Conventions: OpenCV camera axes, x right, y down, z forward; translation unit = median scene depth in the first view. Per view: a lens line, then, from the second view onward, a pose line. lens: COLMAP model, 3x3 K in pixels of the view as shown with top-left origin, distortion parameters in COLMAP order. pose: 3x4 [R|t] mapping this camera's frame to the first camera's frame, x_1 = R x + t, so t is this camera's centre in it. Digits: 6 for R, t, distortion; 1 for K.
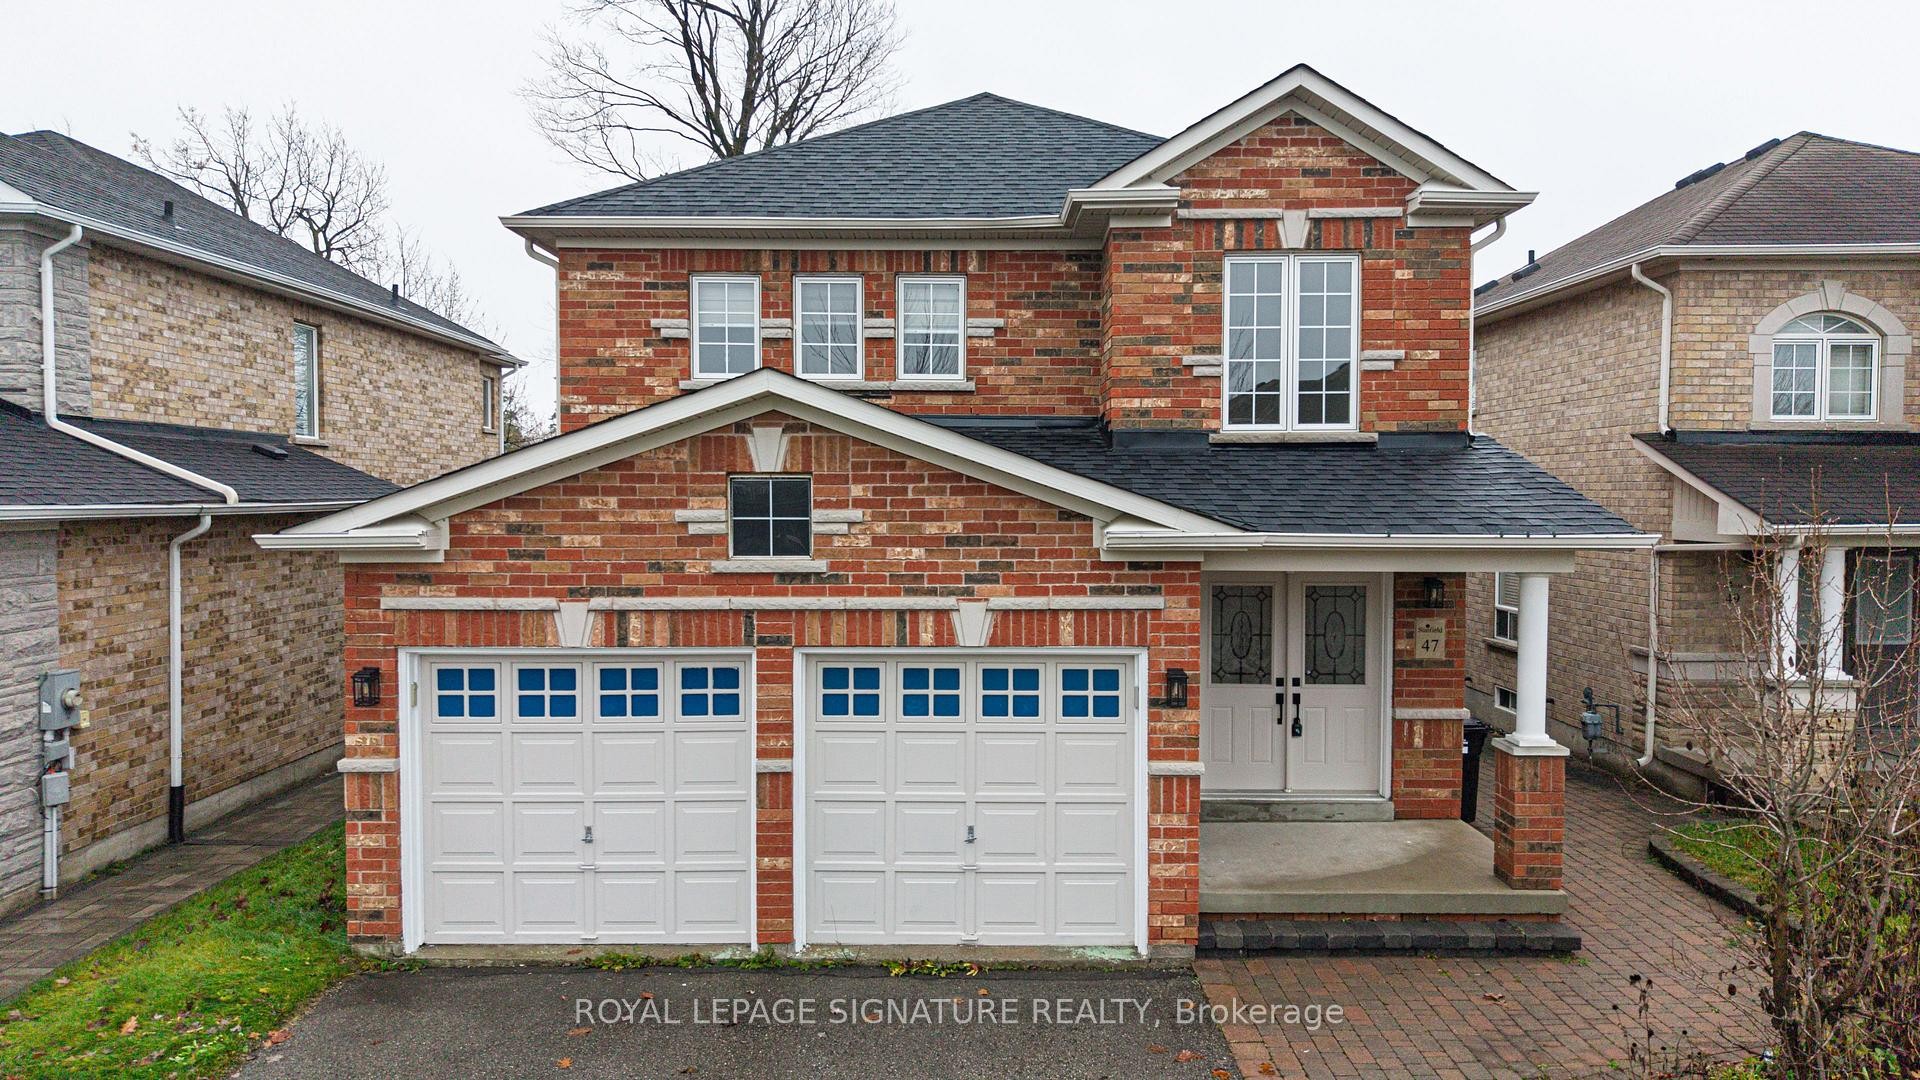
lens RADIAL K [[1279.1, 0, 956.7], [0, 1279.1, 541.9], [0, 0, 1]] dist [0.005750, -0.003491]
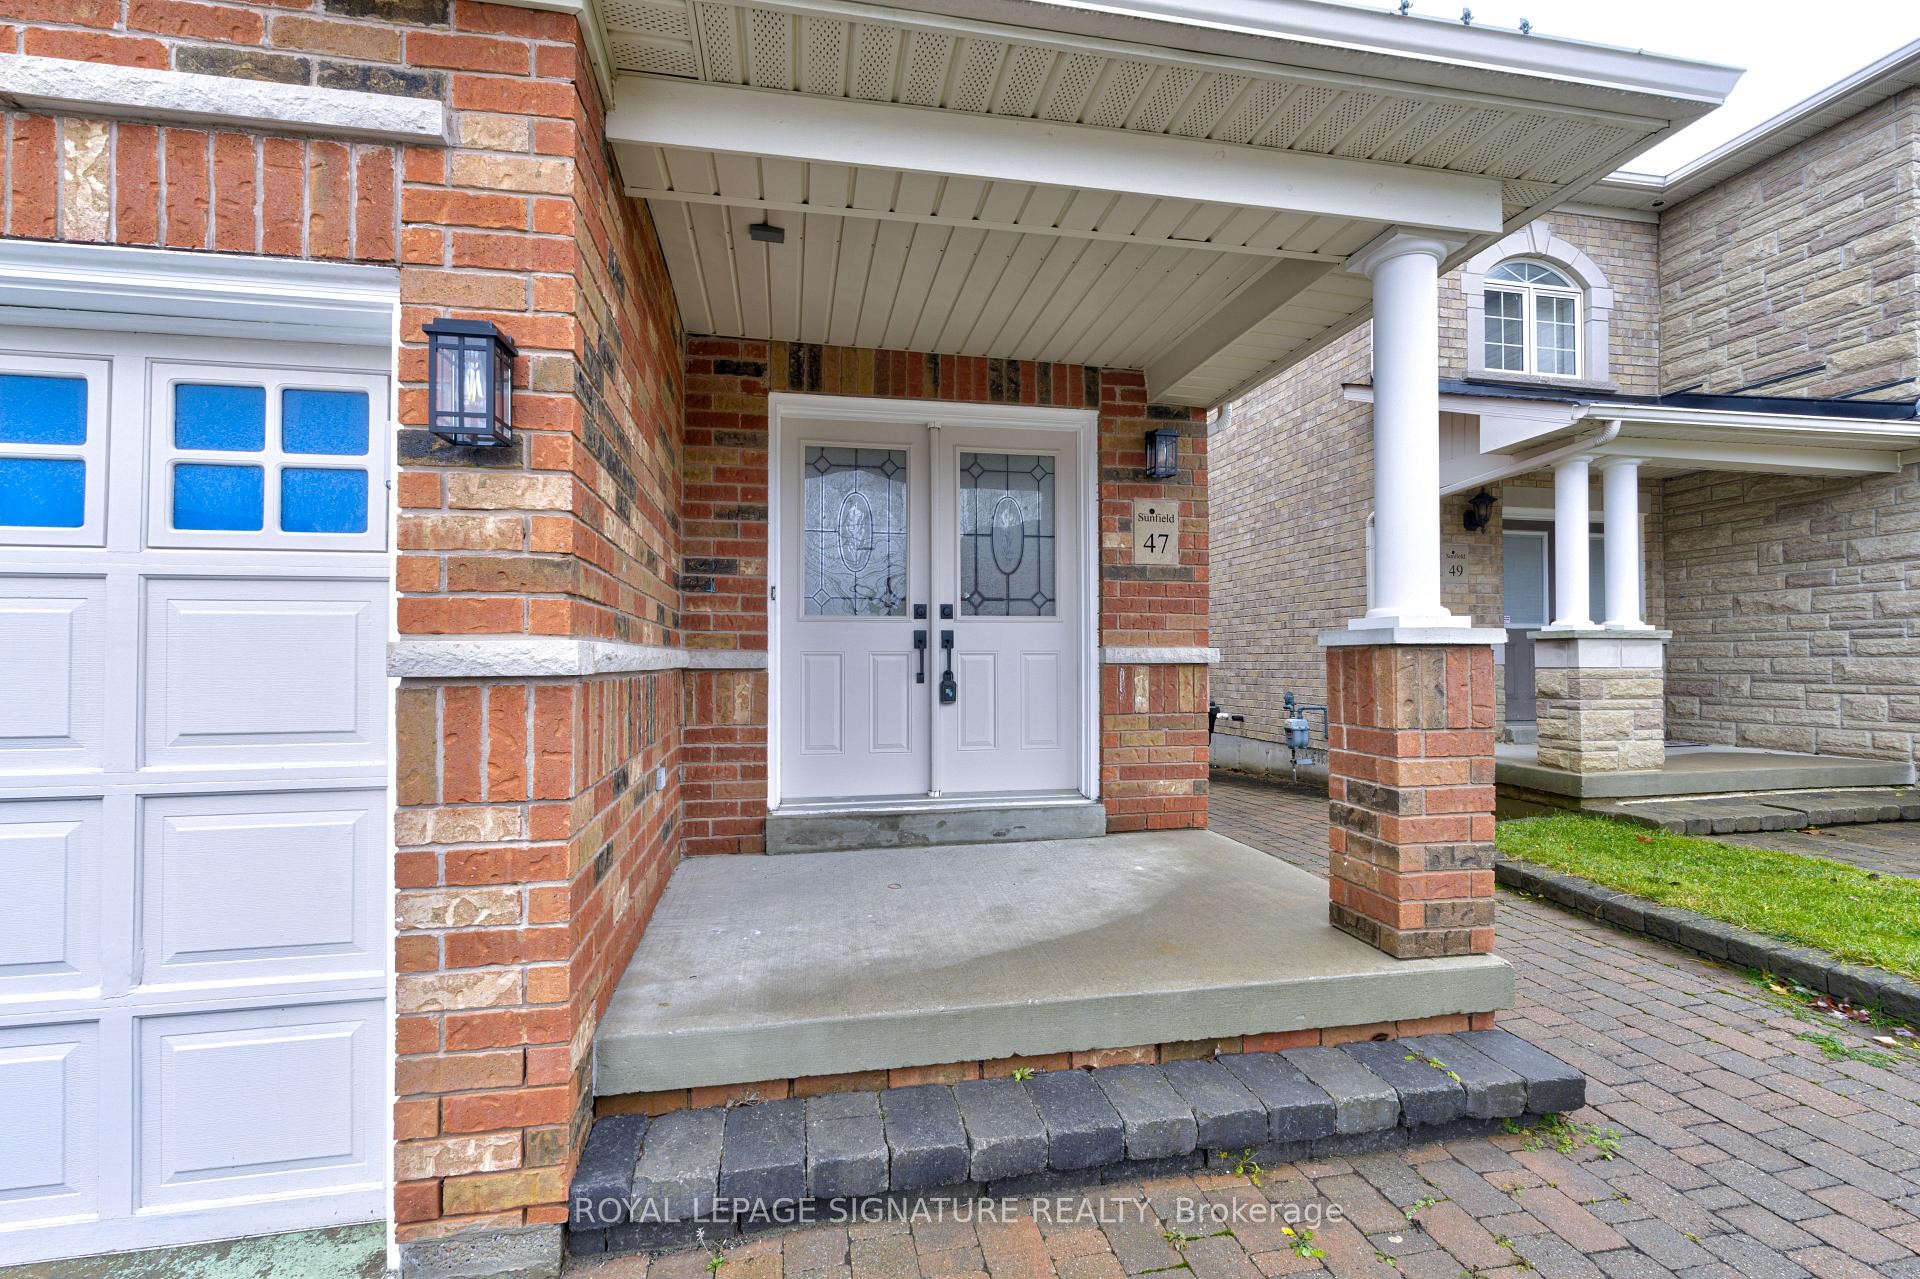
lens RADIAL K [[837.9, 0, 957.1], [0, 837.9, 643.6], [0, 0, 1]] dist [-0.003246, 0.002683]
pose [[0.980031, 0.001270, 0.198842, 0.196727], [0.010902, 0.998132, -0.060106, 0.151788], [-0.198546, 0.061073, 0.978187, 0.629715]]
